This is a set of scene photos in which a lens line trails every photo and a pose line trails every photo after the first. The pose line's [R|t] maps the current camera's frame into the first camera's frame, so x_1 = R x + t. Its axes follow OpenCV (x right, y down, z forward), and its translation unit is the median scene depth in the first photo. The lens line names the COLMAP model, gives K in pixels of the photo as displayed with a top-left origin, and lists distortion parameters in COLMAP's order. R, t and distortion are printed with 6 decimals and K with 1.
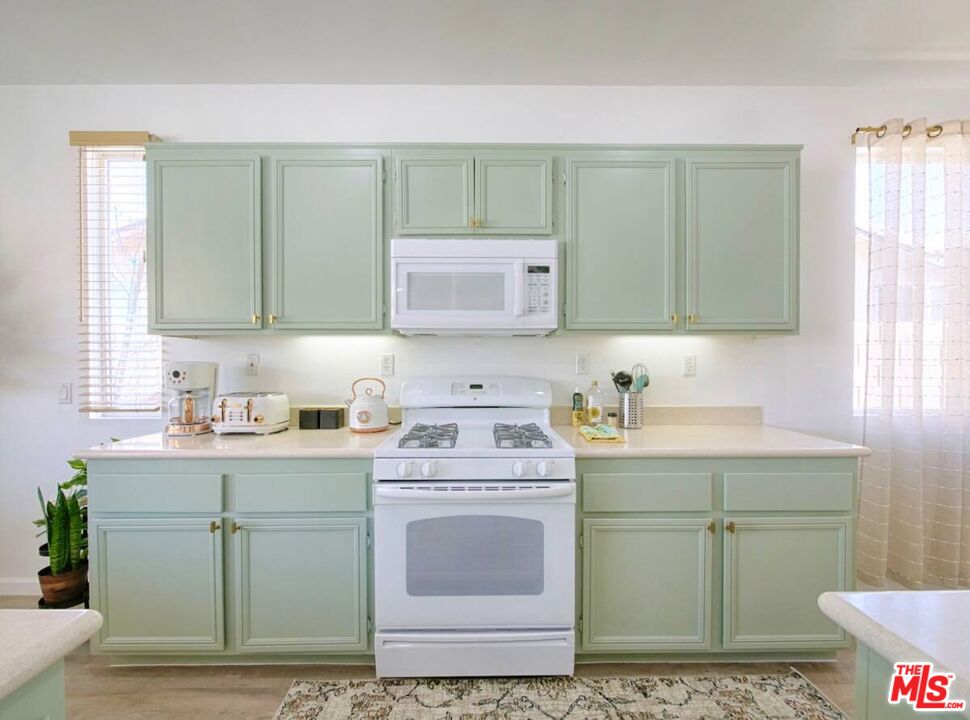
lens RADIAL K [[410.3, 0, 482.5], [0, 410.3, 365.0], [0, 0, 1]] dist [-0.002743, -0.000677]
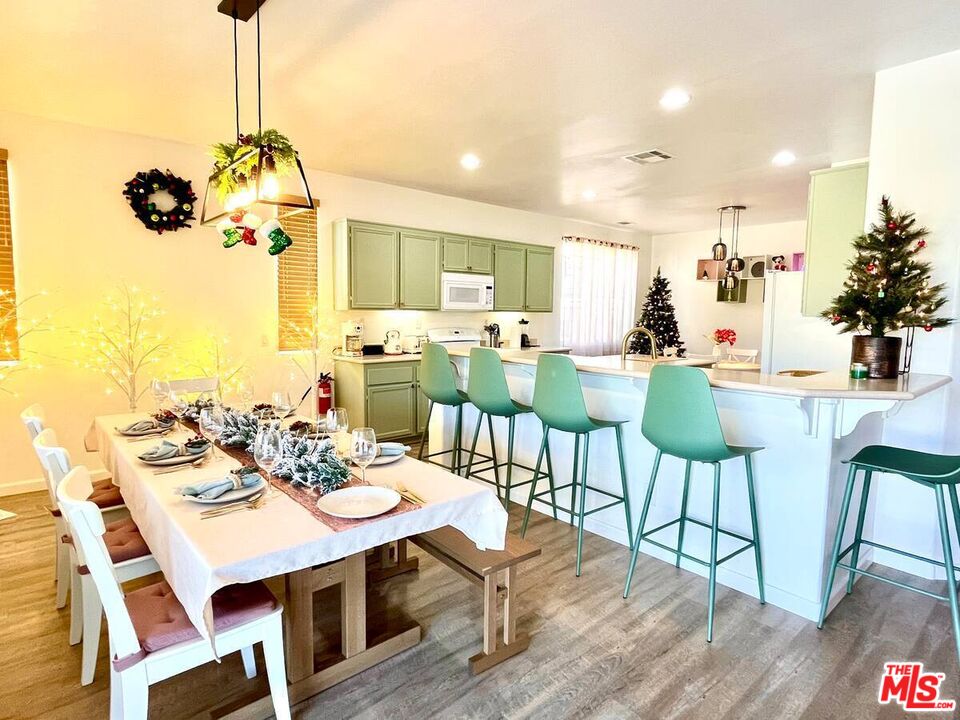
lens RADIAL K [[525.3, 0, 477.4], [0, 525.3, 361.0], [0, 0, 1]] dist [0.002974, 0.000065]
pose [[0.759835, -0.049567, 0.648224, -2.115448], [-0.008716, 0.996223, 0.086393, -0.051378], [-0.650058, -0.071294, 0.756533, -1.538919]]
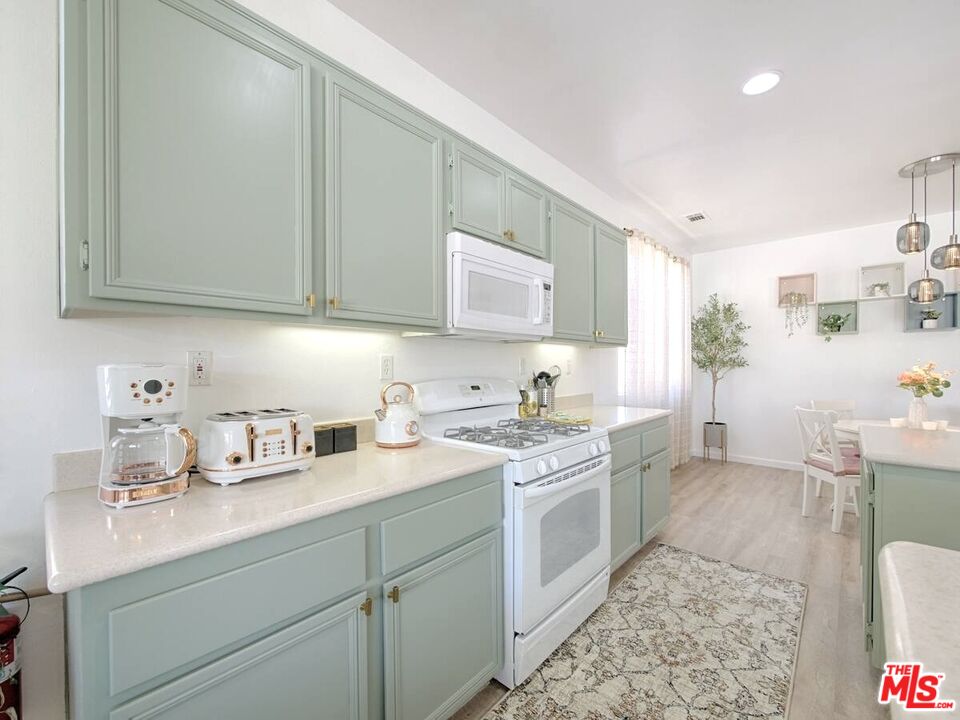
lens RADIAL K [[406.0, 0, 481.7], [0, 406.0, 364.7], [0, 0, 1]] dist [-0.002743, -0.000677]
pose [[0.674974, -0.001024, 0.737841, -0.847524], [0.007994, 0.999950, -0.005925, 0.000520], [-0.737798, 0.009897, 0.674949, 0.333684]]
